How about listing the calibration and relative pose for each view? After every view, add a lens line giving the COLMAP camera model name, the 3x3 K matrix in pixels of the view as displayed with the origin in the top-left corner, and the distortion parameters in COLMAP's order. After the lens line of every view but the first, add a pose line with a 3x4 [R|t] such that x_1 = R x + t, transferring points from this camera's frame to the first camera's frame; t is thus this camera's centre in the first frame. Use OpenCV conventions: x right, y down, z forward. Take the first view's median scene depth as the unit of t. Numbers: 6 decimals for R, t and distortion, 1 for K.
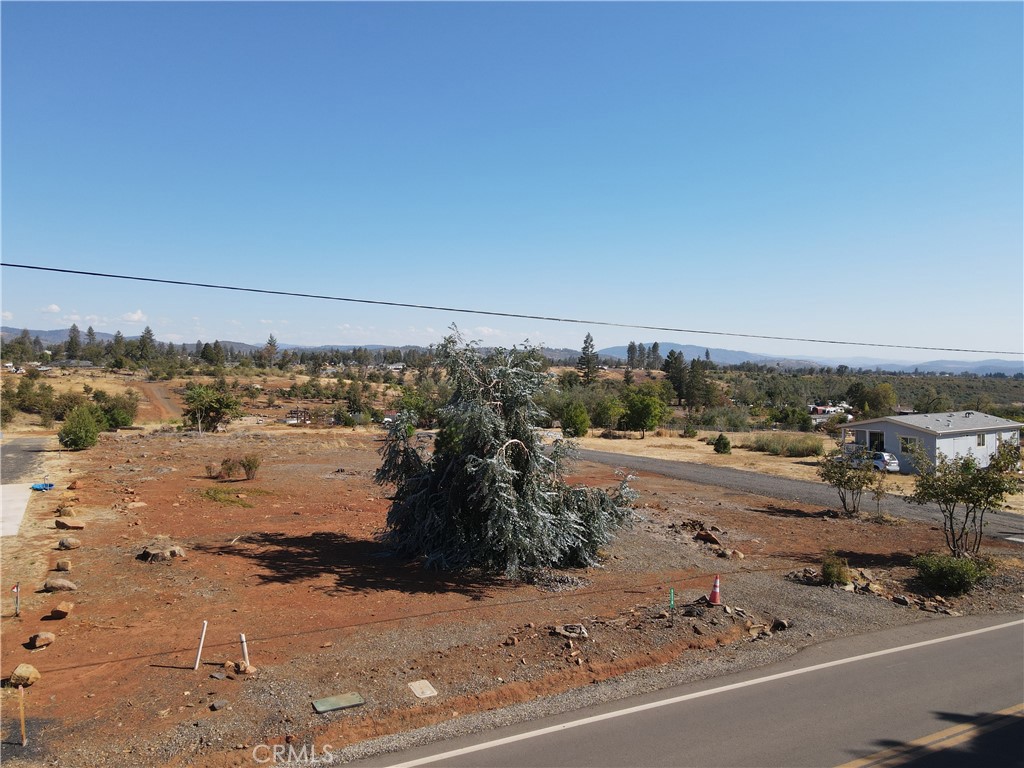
lens RADIAL K [[748.9, 0, 514.2], [0, 748.9, 382.0], [0, 0, 1]] dist [0.013216, 0.004728]
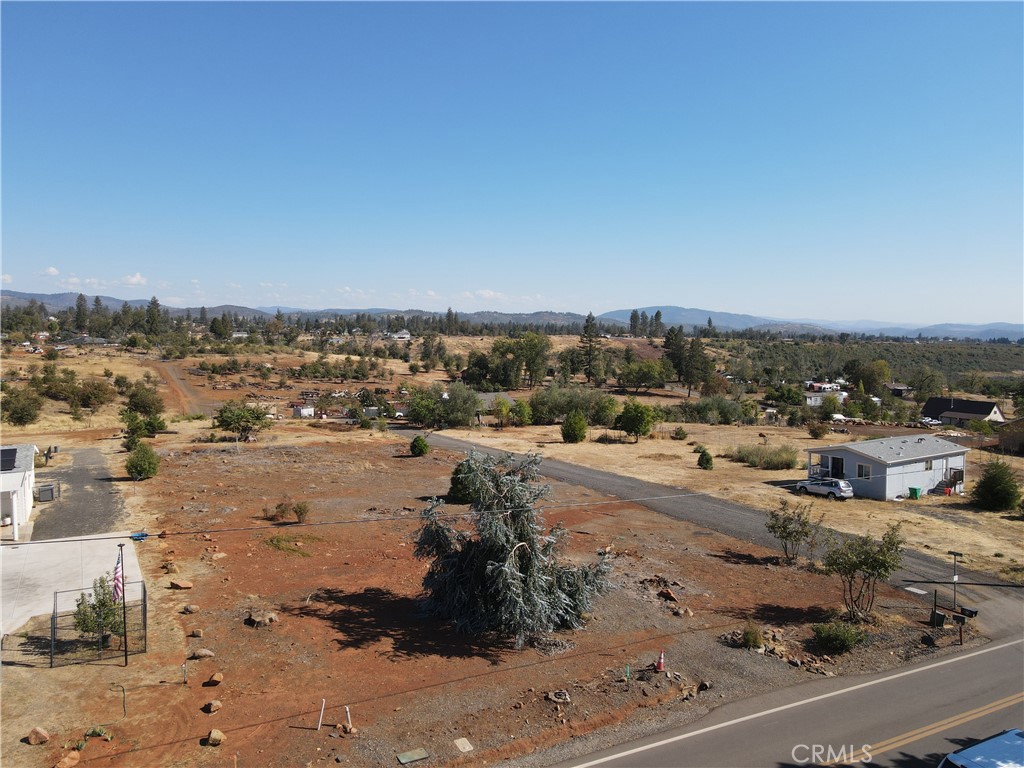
lens RADIAL K [[748.9, 0, 514.8], [0, 748.9, 380.7], [0, 0, 1]] dist [0.013216, 0.004728]
pose [[0.999994, 0.000610, -0.003488, -0.003733], [-0.000445, 0.998890, 0.047109, -0.187277], [0.003513, -0.047107, 0.998884, -0.237031]]
